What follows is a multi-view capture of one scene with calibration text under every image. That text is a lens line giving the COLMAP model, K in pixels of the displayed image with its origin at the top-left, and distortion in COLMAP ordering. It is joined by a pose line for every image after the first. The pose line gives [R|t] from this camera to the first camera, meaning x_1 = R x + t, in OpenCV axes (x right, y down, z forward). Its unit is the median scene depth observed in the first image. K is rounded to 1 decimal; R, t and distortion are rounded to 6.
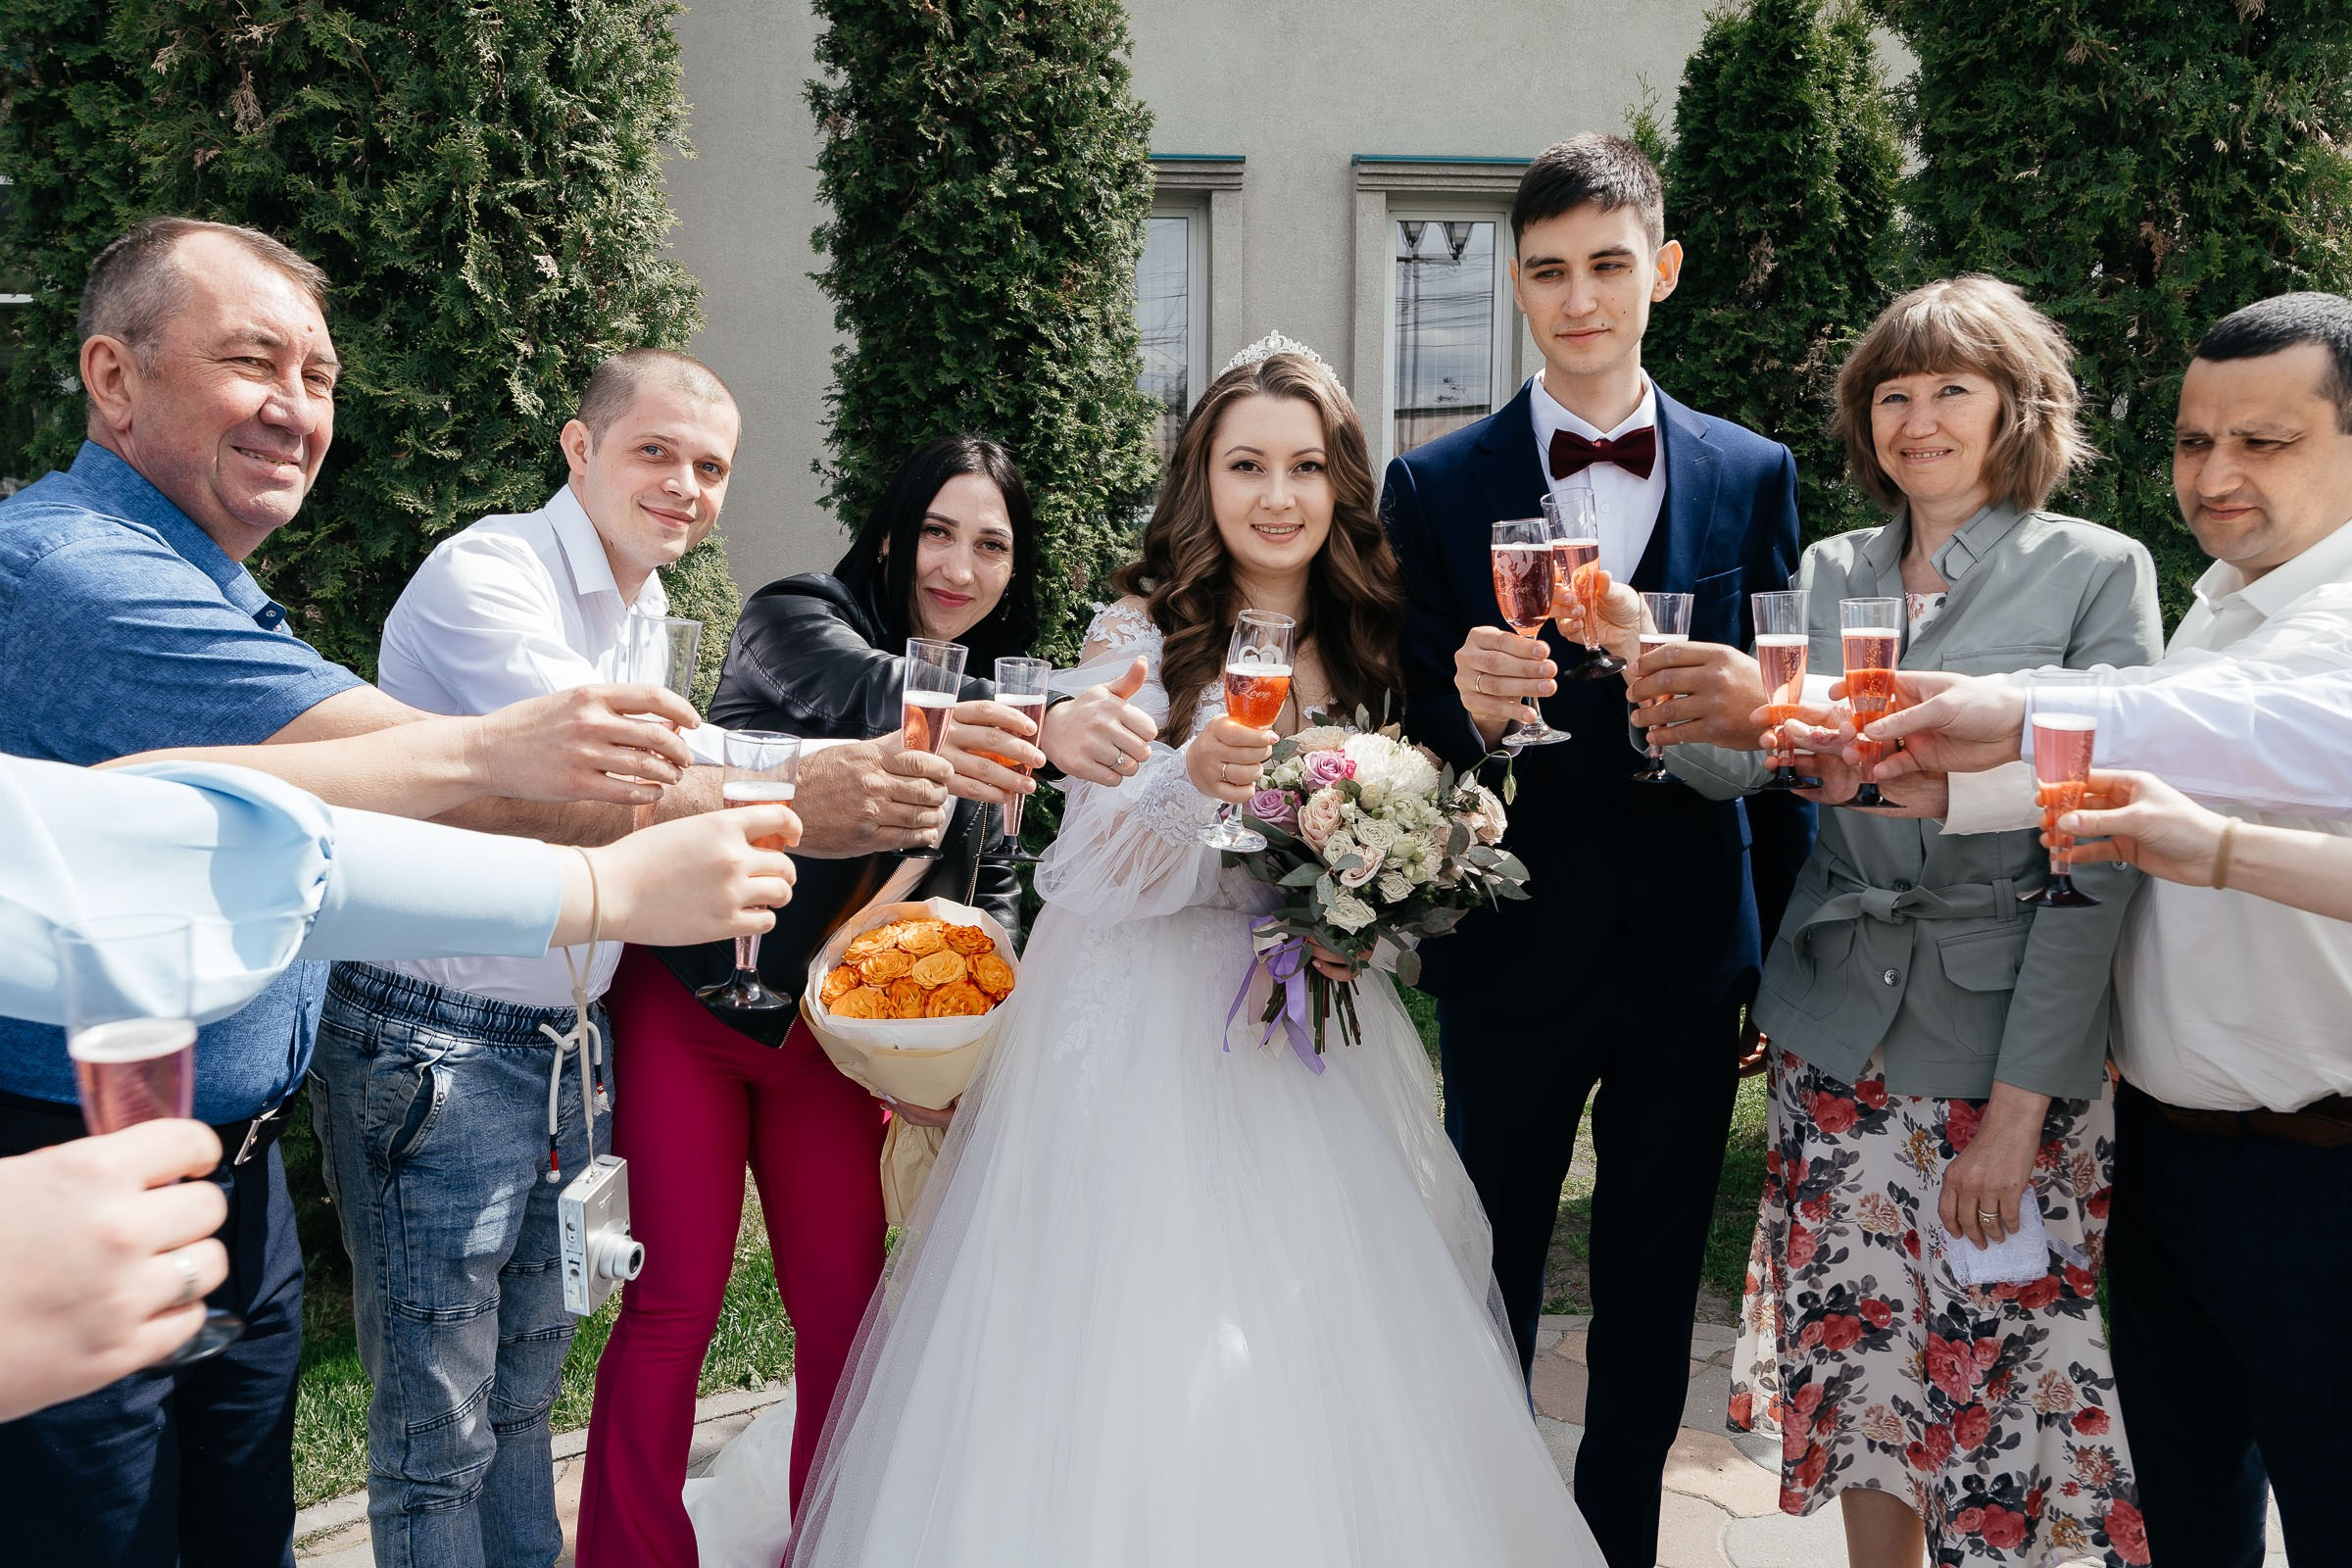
lens RADIAL K [[1781.7, 0, 1111.6], [0, 1781.7, 791.0], [0, 0, 1]] dist [-0.100910, 0.113654]
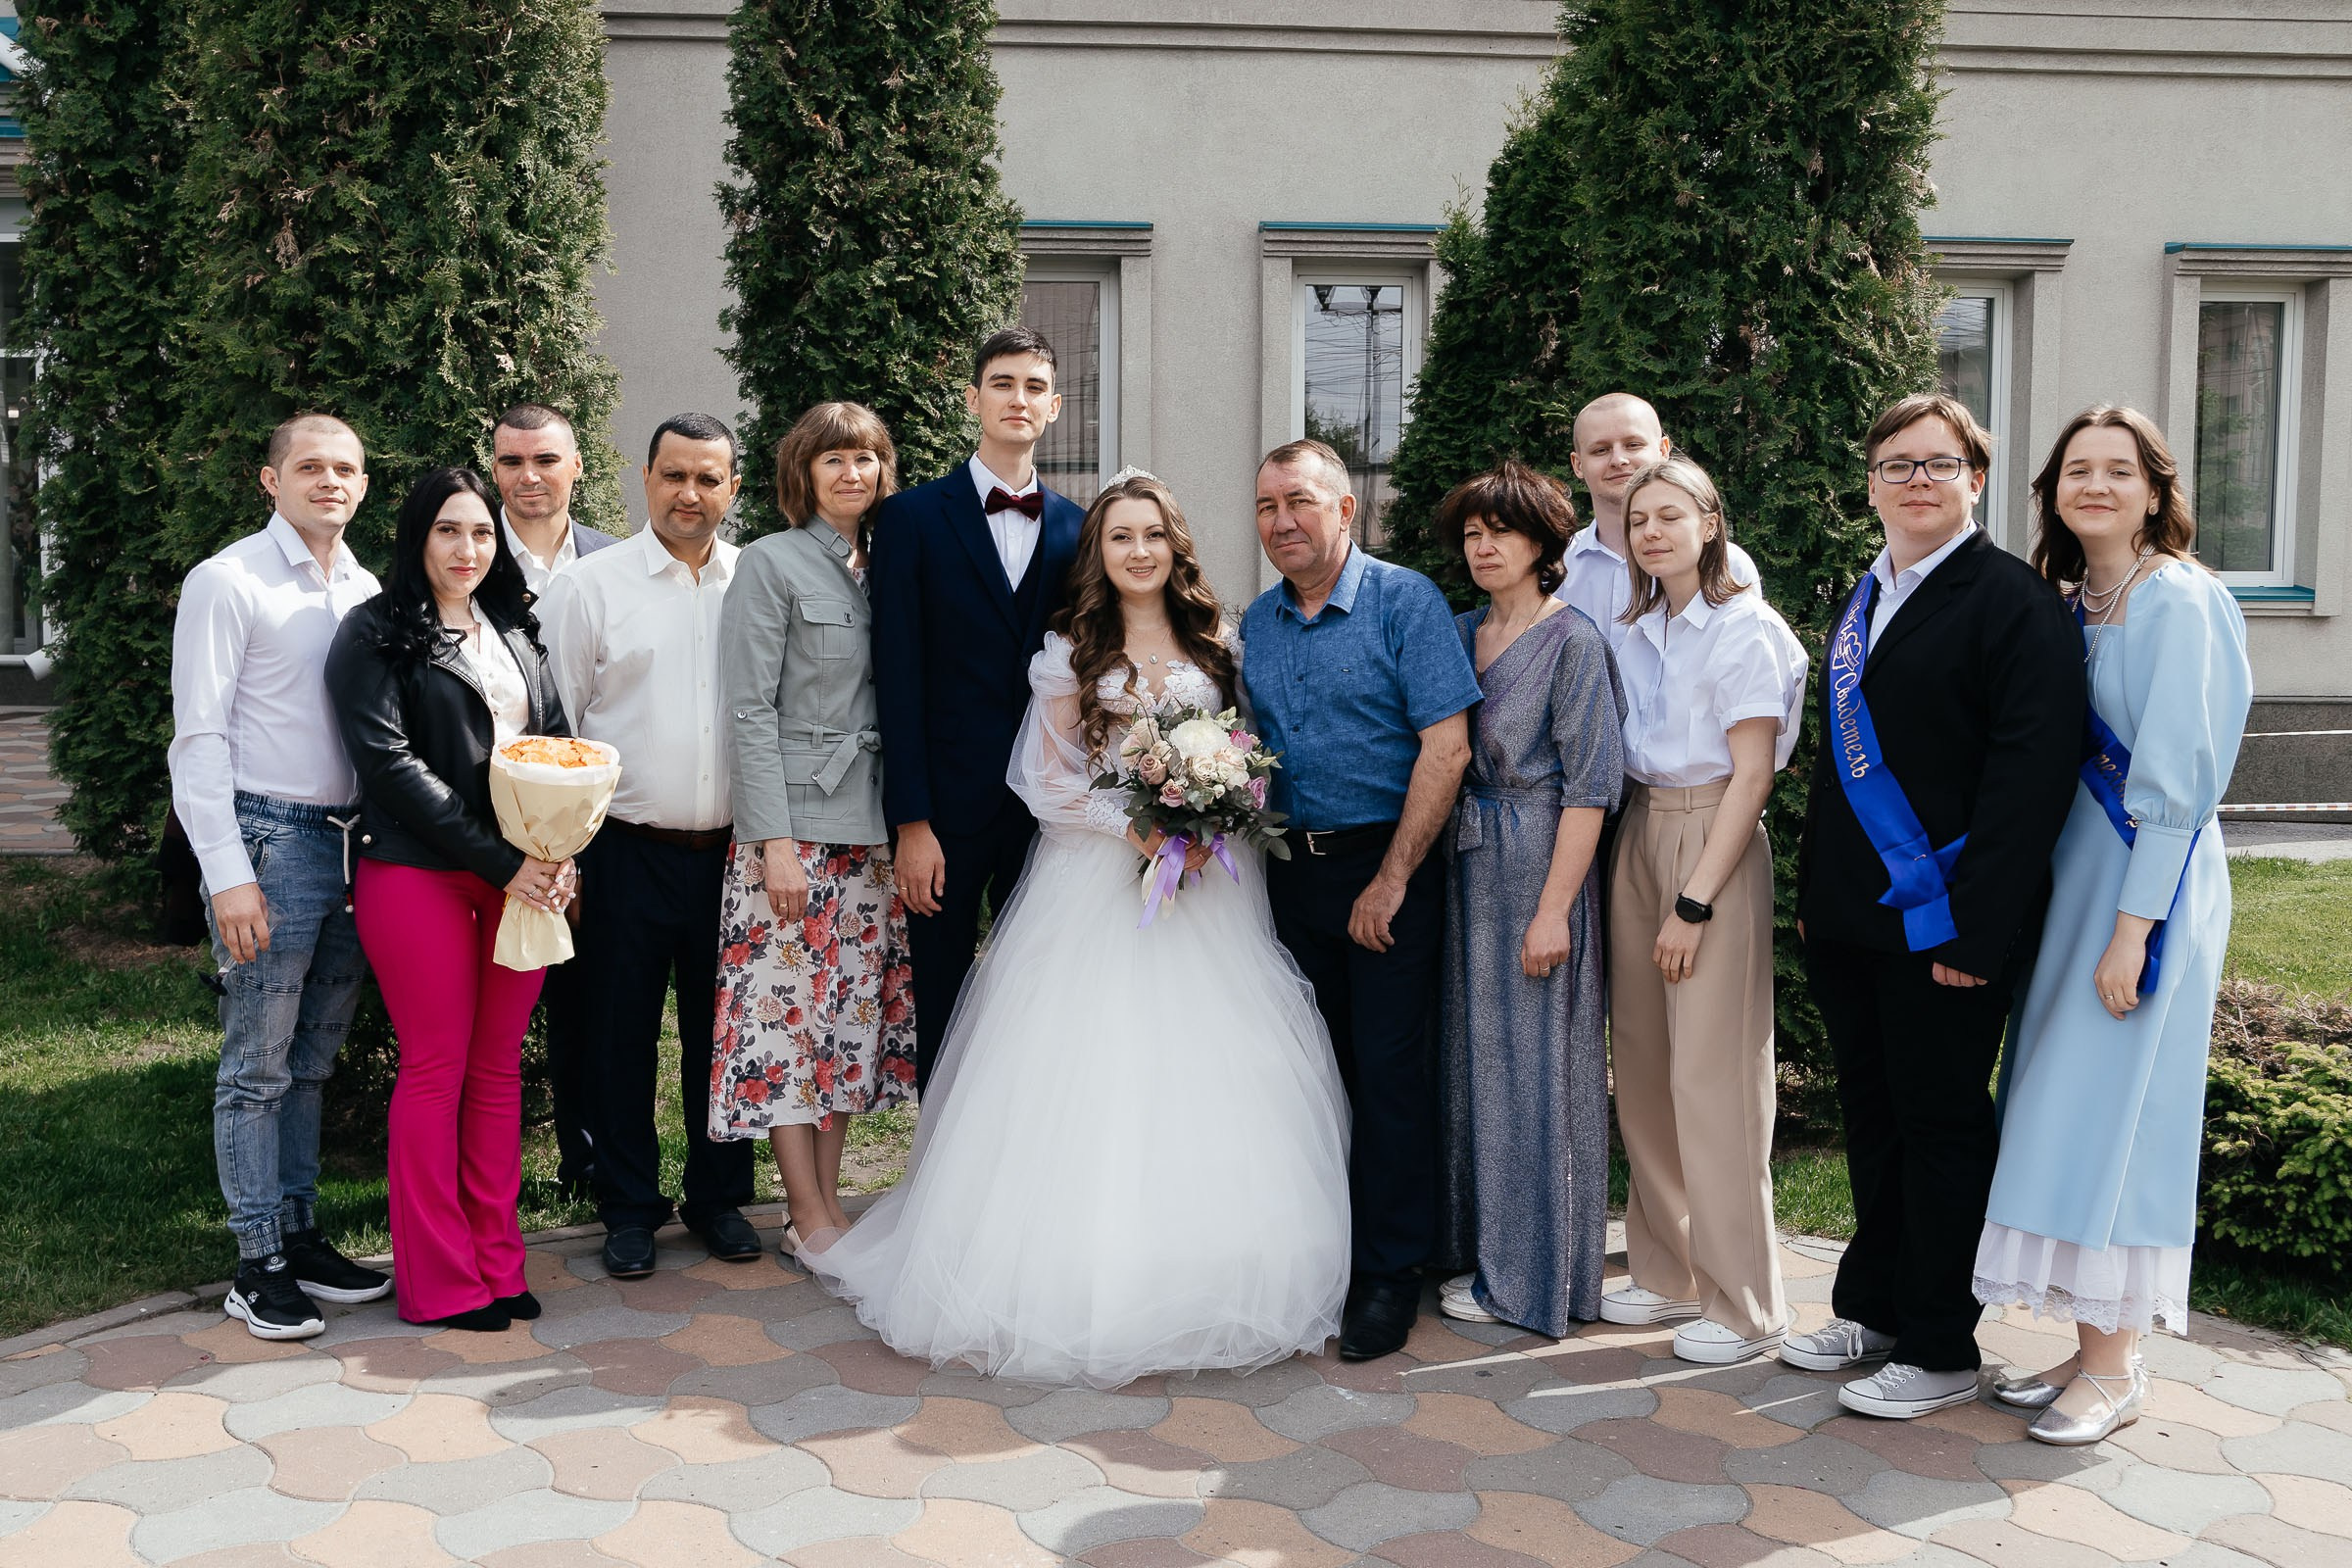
lens RADIAL K [[2010.6, 0, 1069.0], [0, 2010.6, 761.9], [0, 0, 1]] dist [-0.085910, 0.091944]
pose [[0.999973, 0.004509, -0.005810, 0.067802], [-0.004881, 0.997836, -0.065574, 0.058889], [0.005501, 0.065601, 0.997831, -0.282528]]
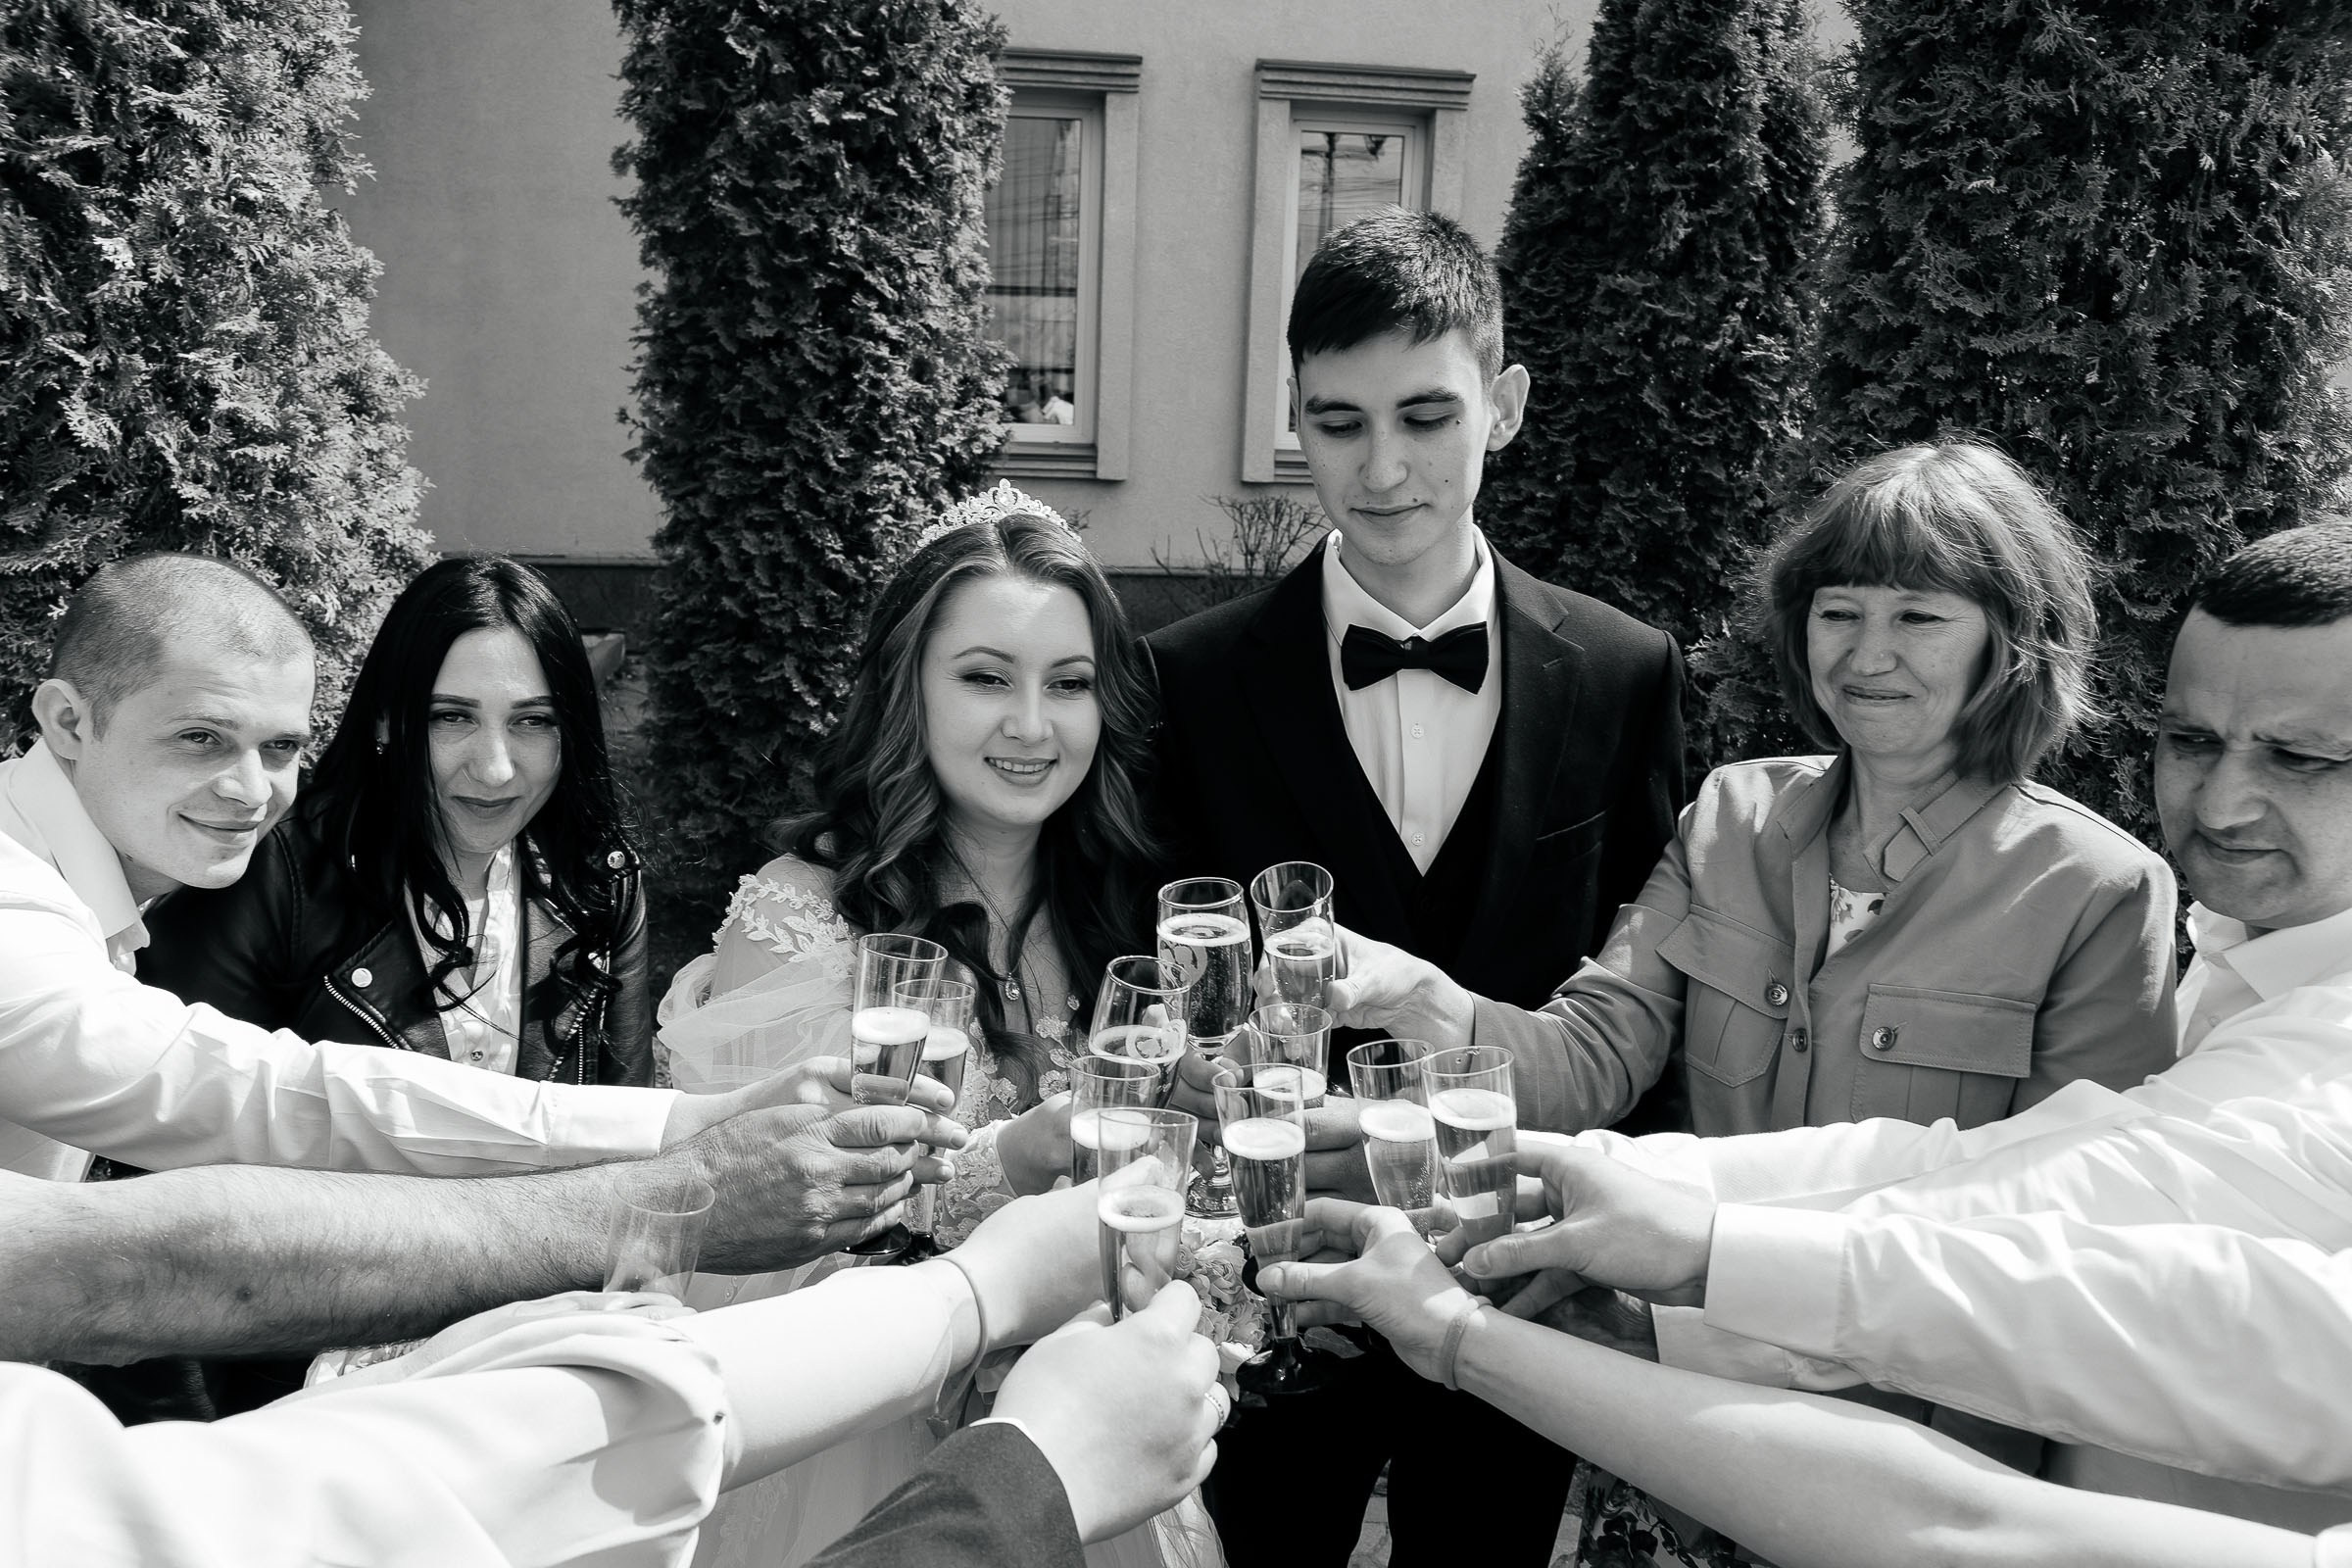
lens RADIAL K [[1737.3, 0, 1133.6], [0, 1737.3, 759.3], [0, 0, 1]] dist [-0.077207, 0.088893]
pose [[0.998148, 0.020802, 0.057162, 0.048677], [-0.024089, 0.998059, 0.057431, -0.072907], [-0.055856, -0.058702, 0.996712, 0.118291]]
